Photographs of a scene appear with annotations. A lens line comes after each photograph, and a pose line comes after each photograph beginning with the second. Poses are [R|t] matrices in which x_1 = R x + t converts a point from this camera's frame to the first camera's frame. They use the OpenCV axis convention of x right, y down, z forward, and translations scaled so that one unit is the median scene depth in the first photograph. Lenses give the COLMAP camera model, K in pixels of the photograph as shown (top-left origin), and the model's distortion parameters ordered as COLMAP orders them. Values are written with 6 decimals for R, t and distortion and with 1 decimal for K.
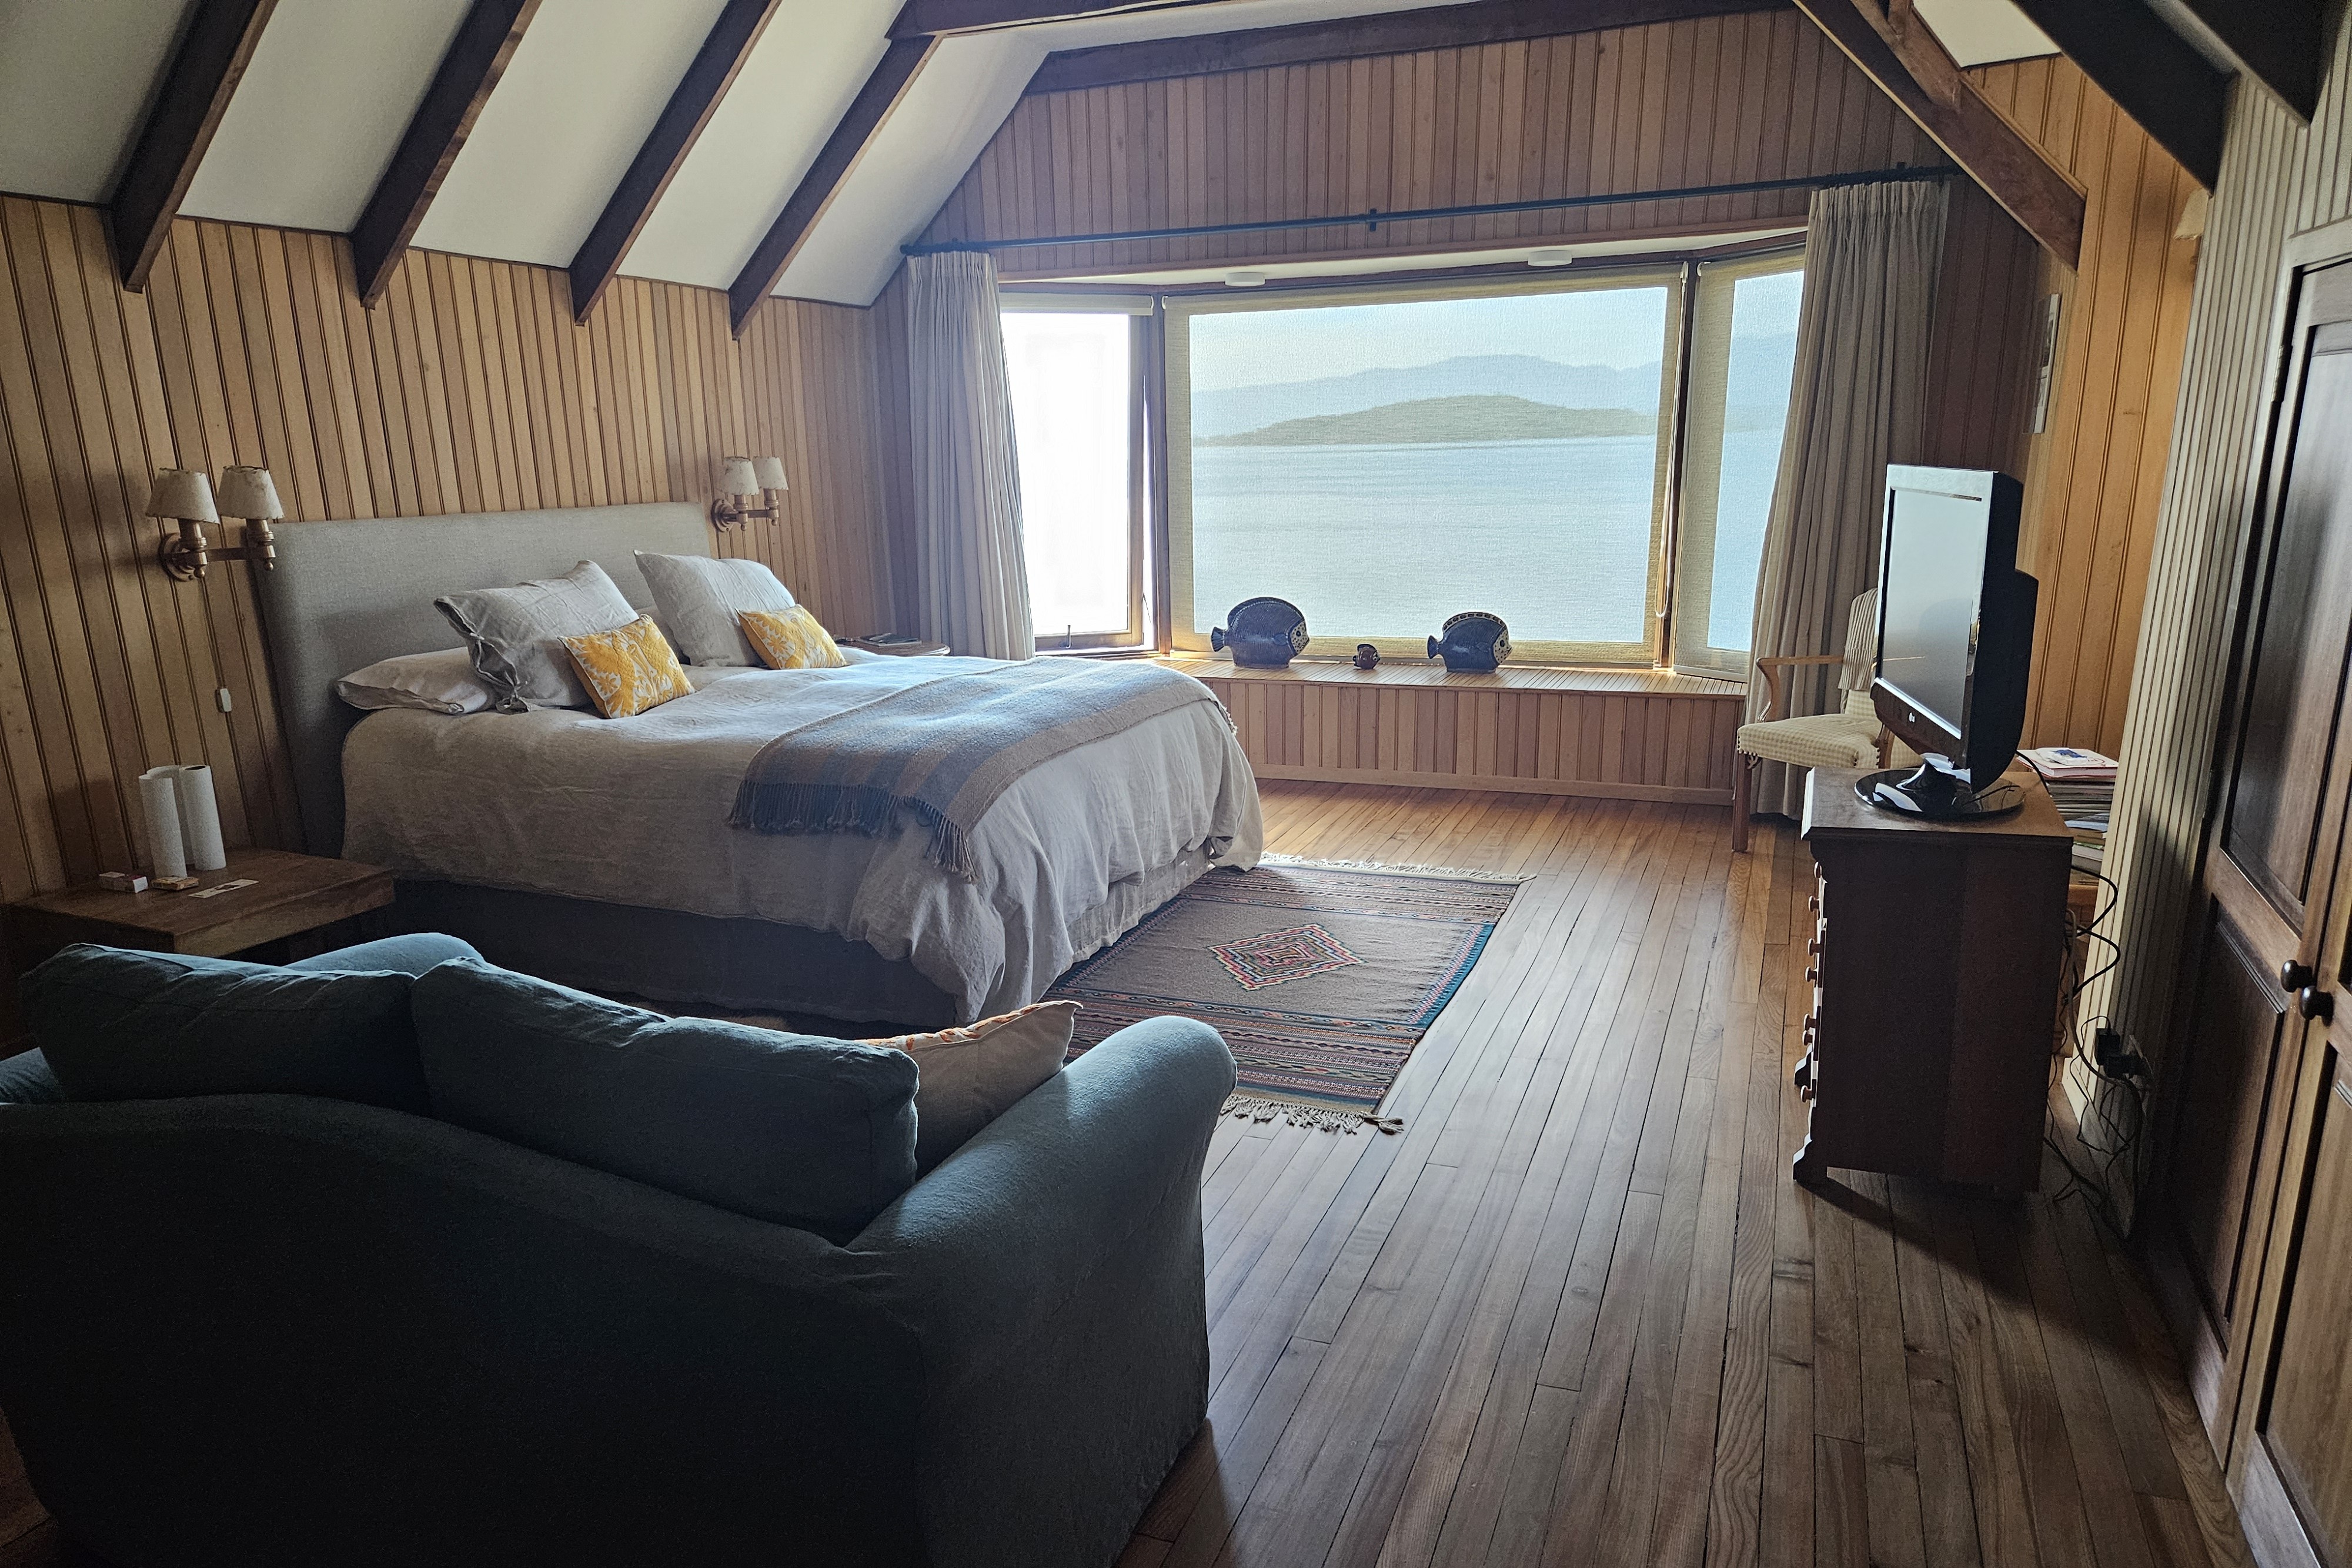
lens RADIAL K [[1572.6, 0, 1168.0], [0, 1572.6, 863.8], [0, 0, 1]] dist [0.075040, -0.080671]
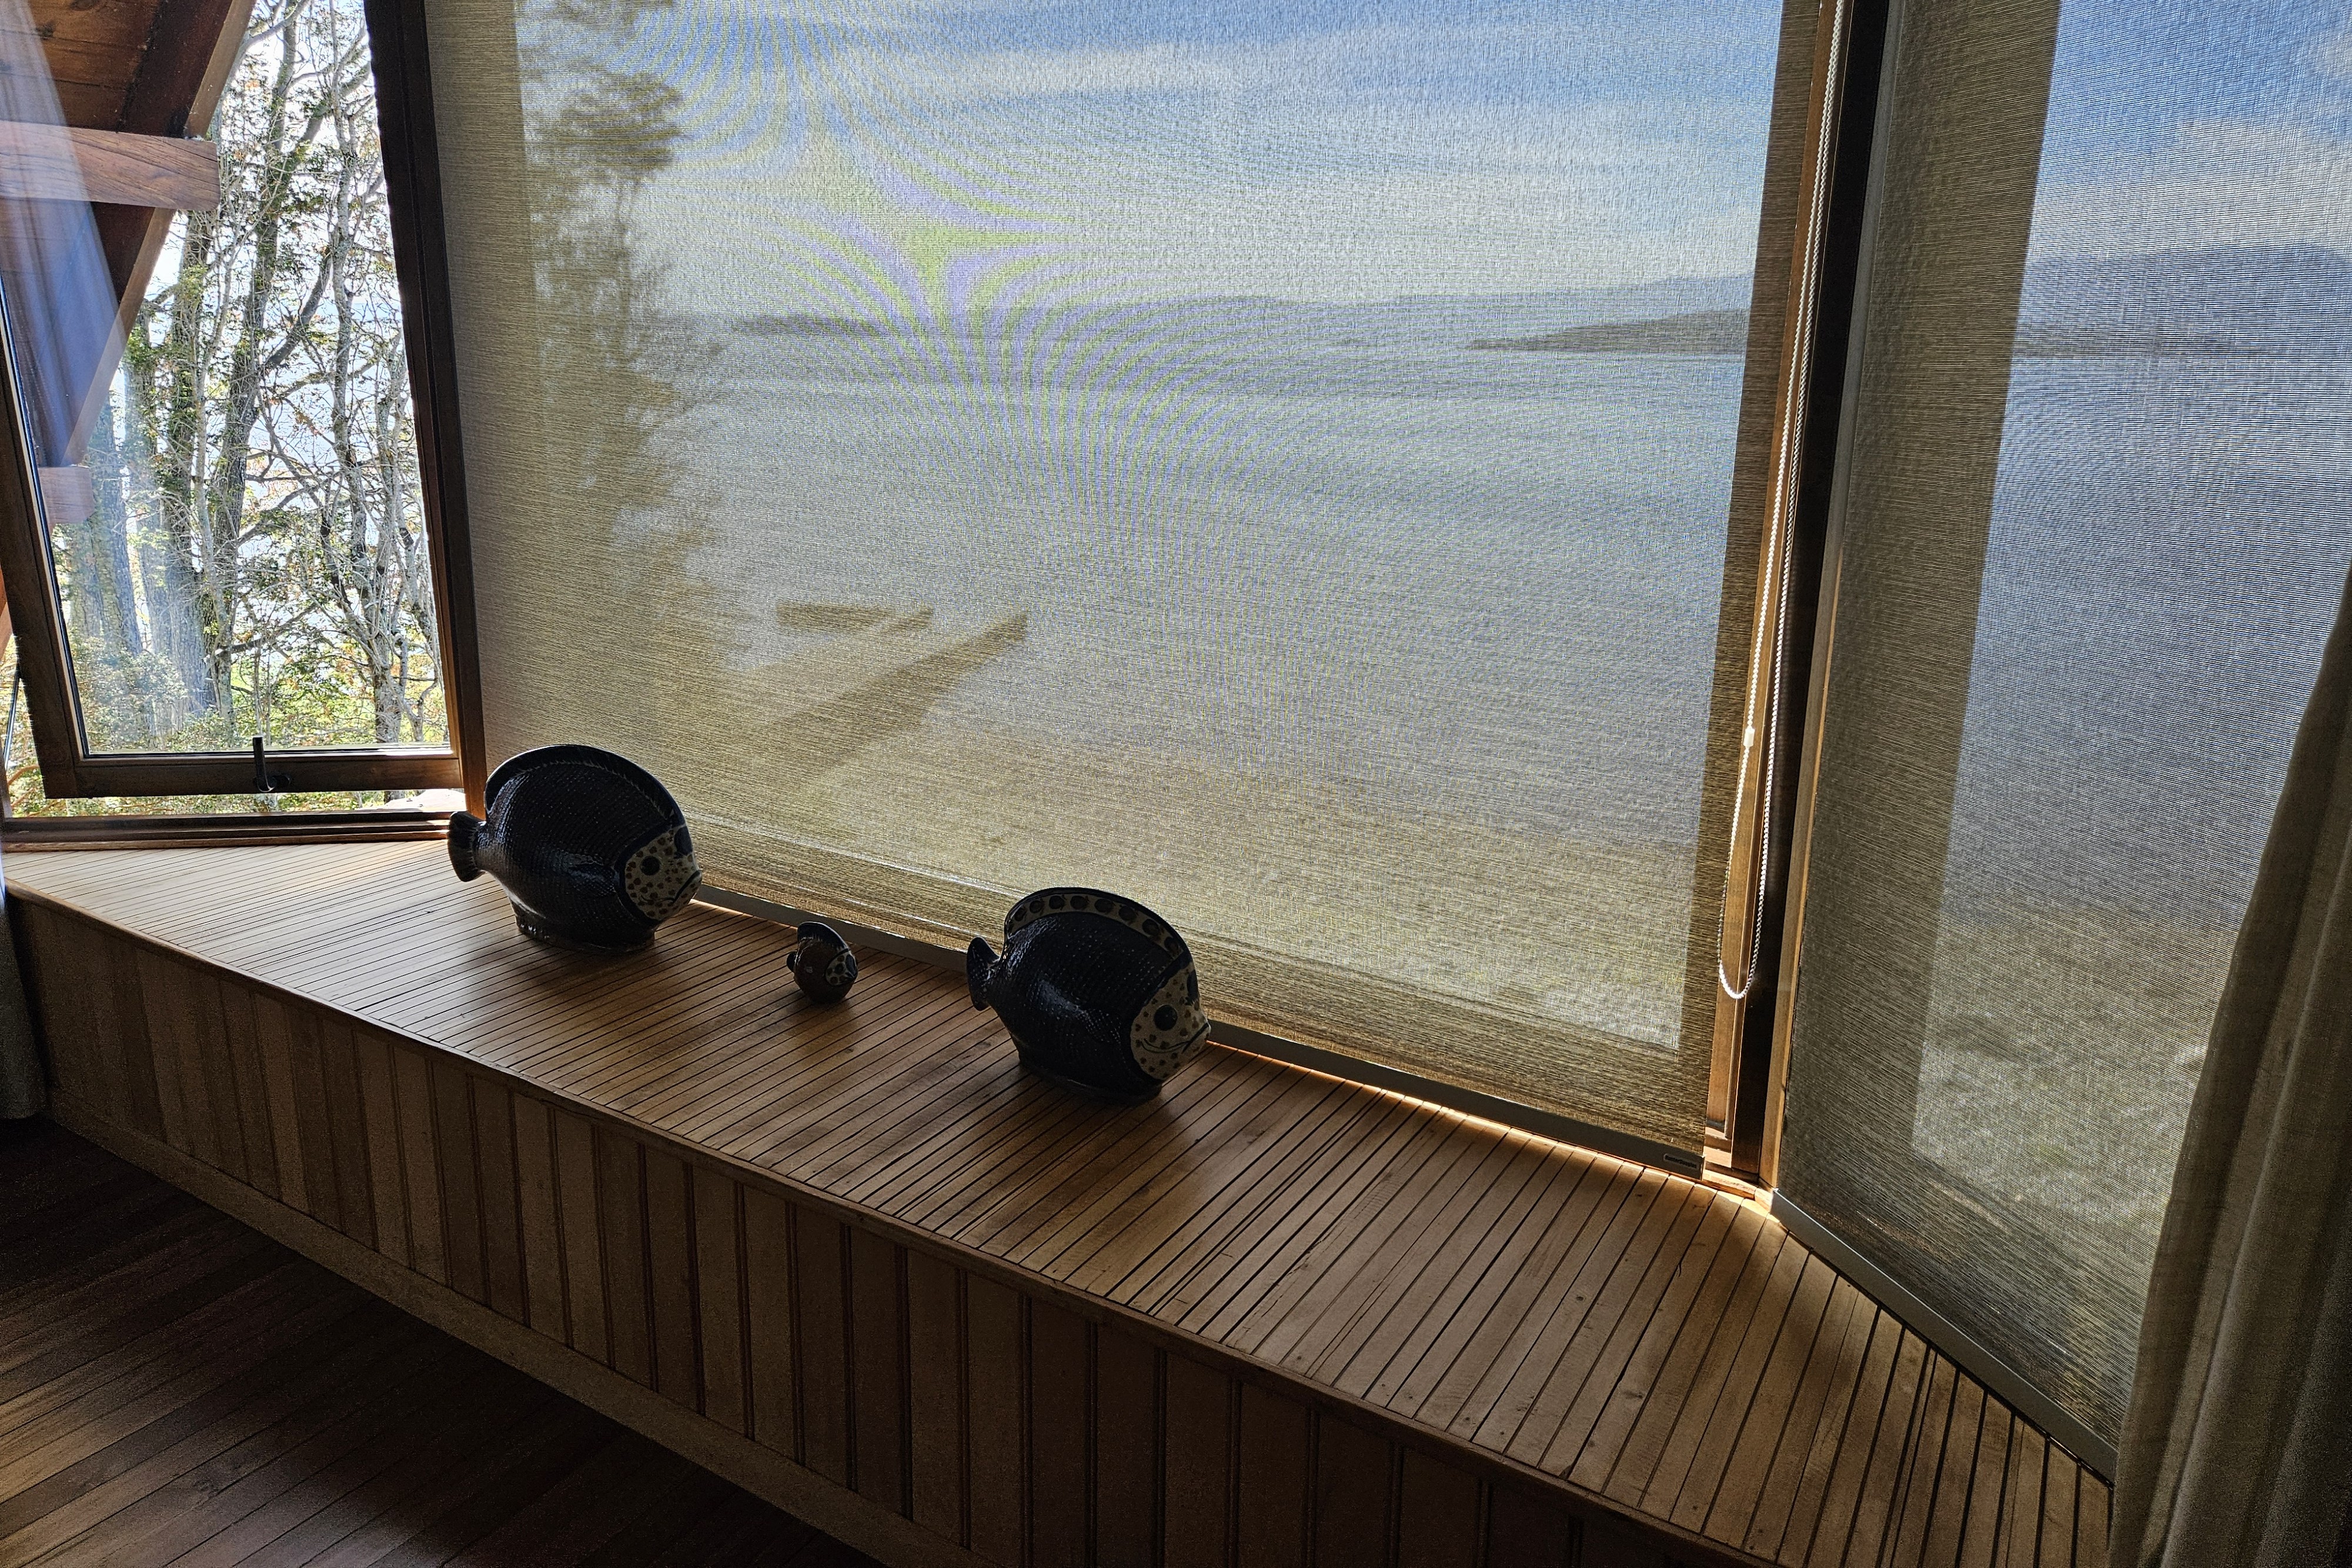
lens RADIAL K [[1567.6, 0, 1176.0], [0, 1567.6, 784.0], [0, 0, 1]] dist [0.073655, -0.063620]
pose [[0.983951, 0.094141, -0.151584, 0.271275], [-0.091833, 0.995528, 0.022171, -0.202033], [0.152994, -0.007895, 0.988196, 0.770256]]
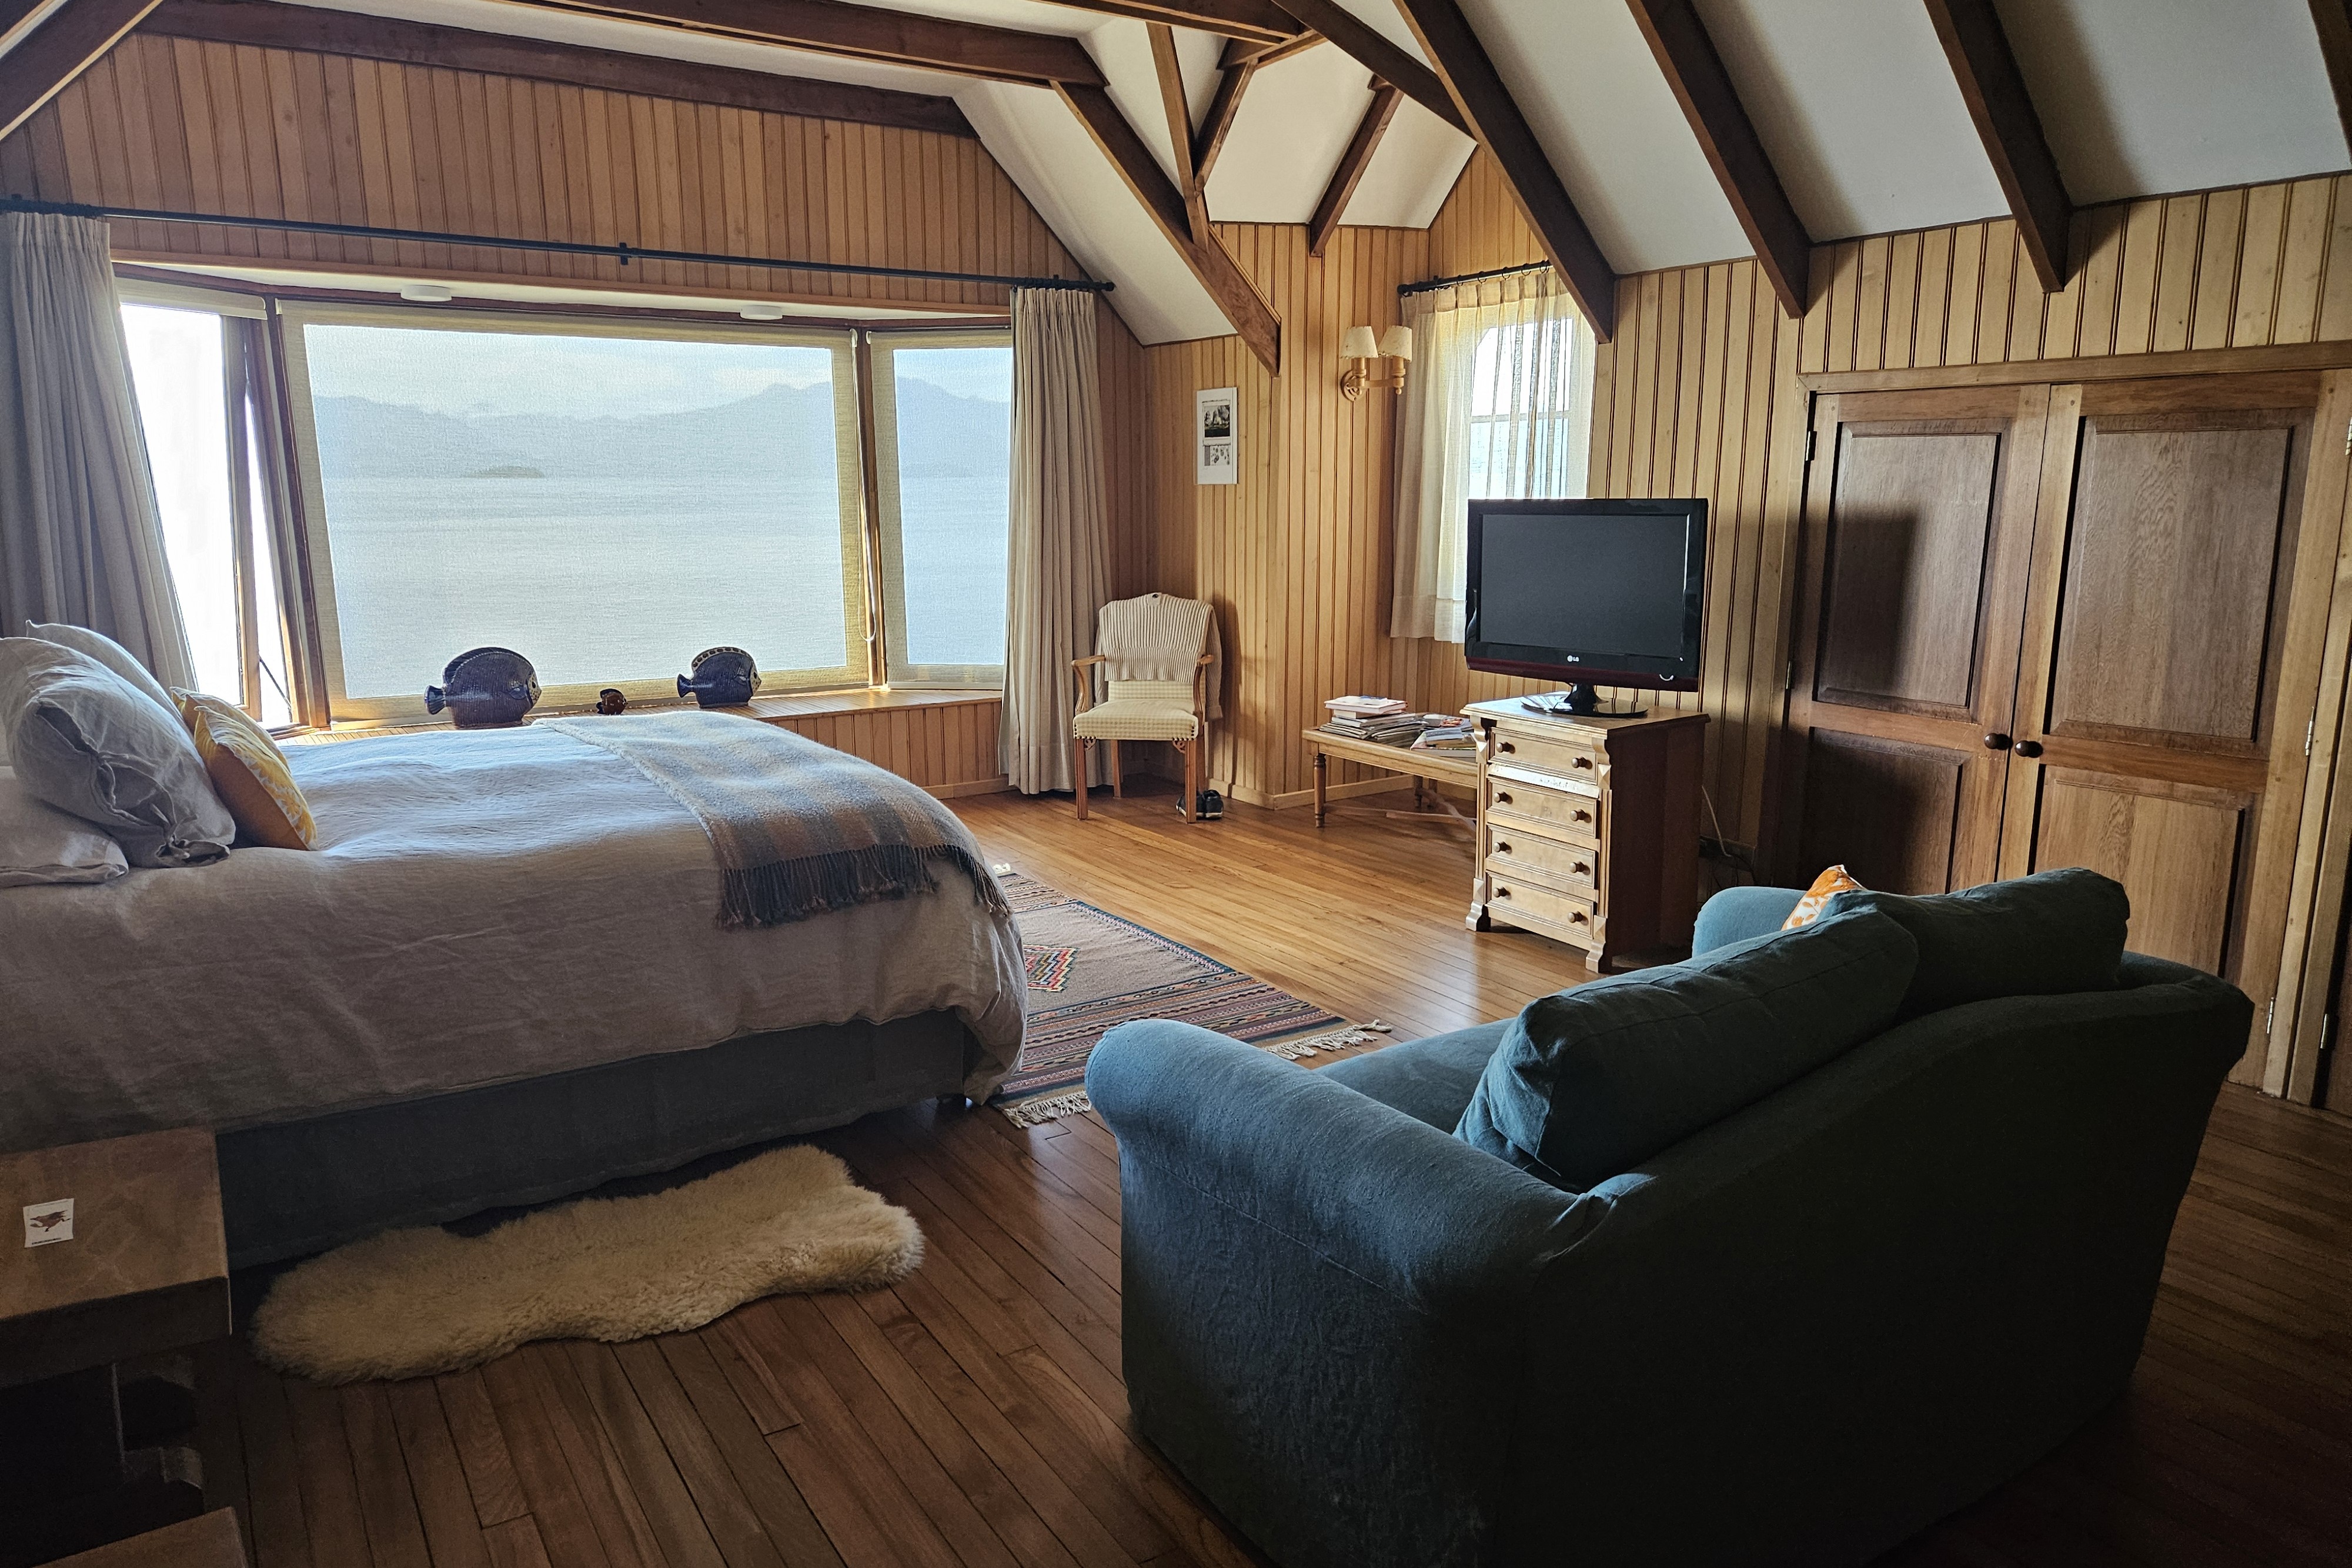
lens RADIAL K [[1567.6, 0, 1176.0], [0, 1567.6, 784.0], [0, 0, 1]] dist [0.073655, -0.063620]
pose [[0.583371, -0.138734, 0.800270, -0.488631], [0.200225, 0.979460, 0.023840, -0.043356], [-0.787140, 0.146327, 0.599166, 0.198379]]
